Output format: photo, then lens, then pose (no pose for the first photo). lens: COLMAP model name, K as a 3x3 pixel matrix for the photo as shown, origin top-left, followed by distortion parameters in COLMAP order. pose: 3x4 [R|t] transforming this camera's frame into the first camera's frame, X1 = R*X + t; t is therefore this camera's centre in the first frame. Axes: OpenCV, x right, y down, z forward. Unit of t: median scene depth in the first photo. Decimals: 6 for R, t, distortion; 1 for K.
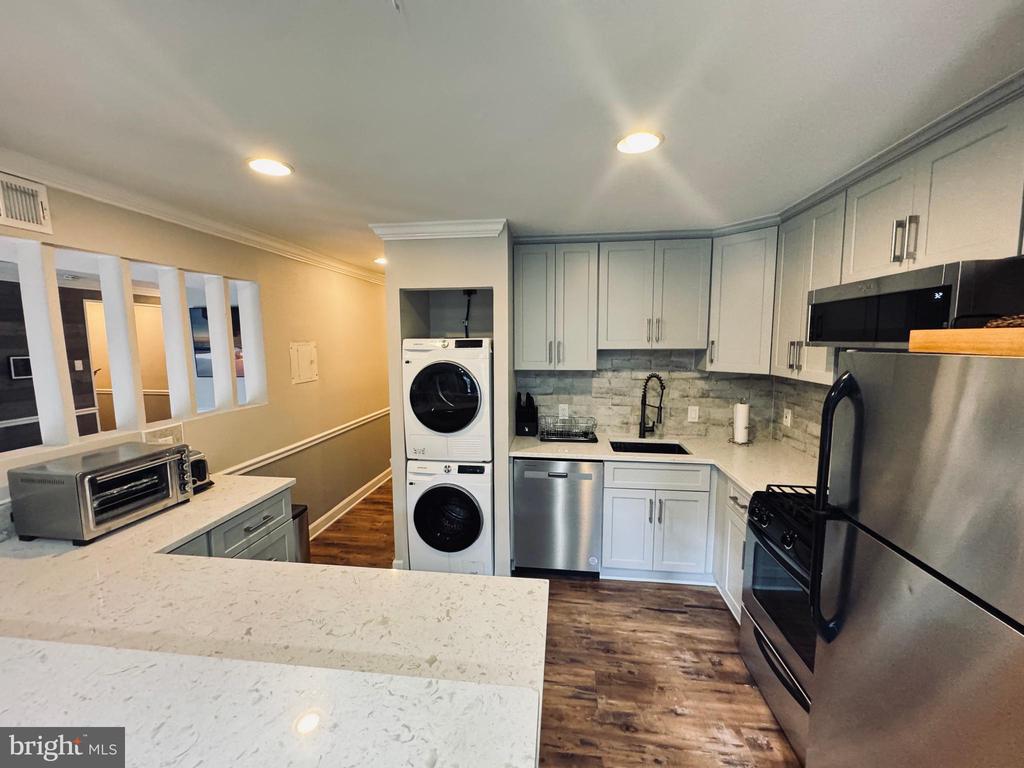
lens RADIAL K [[413.1, 0, 511.6], [0, 413.1, 384.8], [0, 0, 1]] dist [-0.000210, 0.000452]
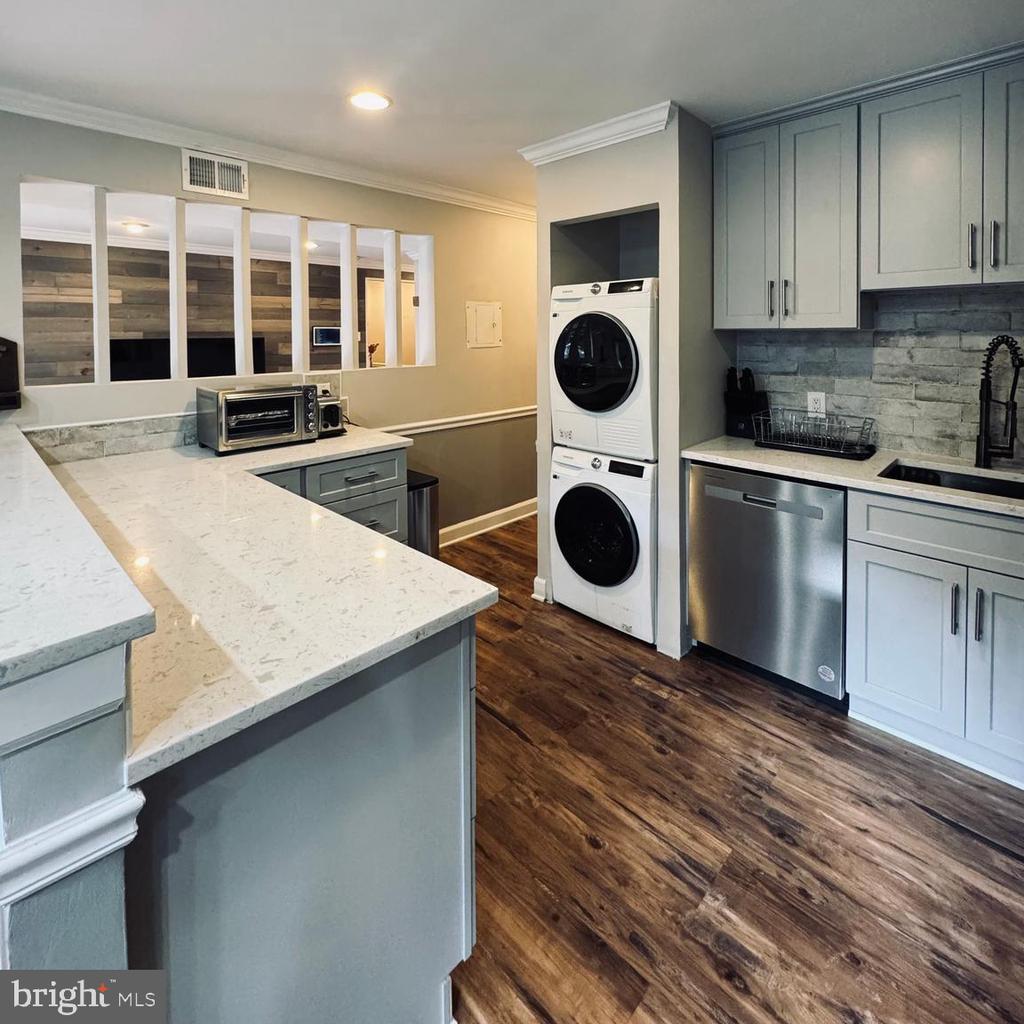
lens RADIAL K [[551.3, 0, 518.9], [0, 551.3, 345.3], [0, 0, 1]] dist [0.001064, 0.000330]
pose [[0.795657, 0.012597, -0.605617, 0.327693], [-0.065314, 0.995739, -0.065098, 0.074540], [0.602216, 0.091351, 0.793089, 0.151076]]
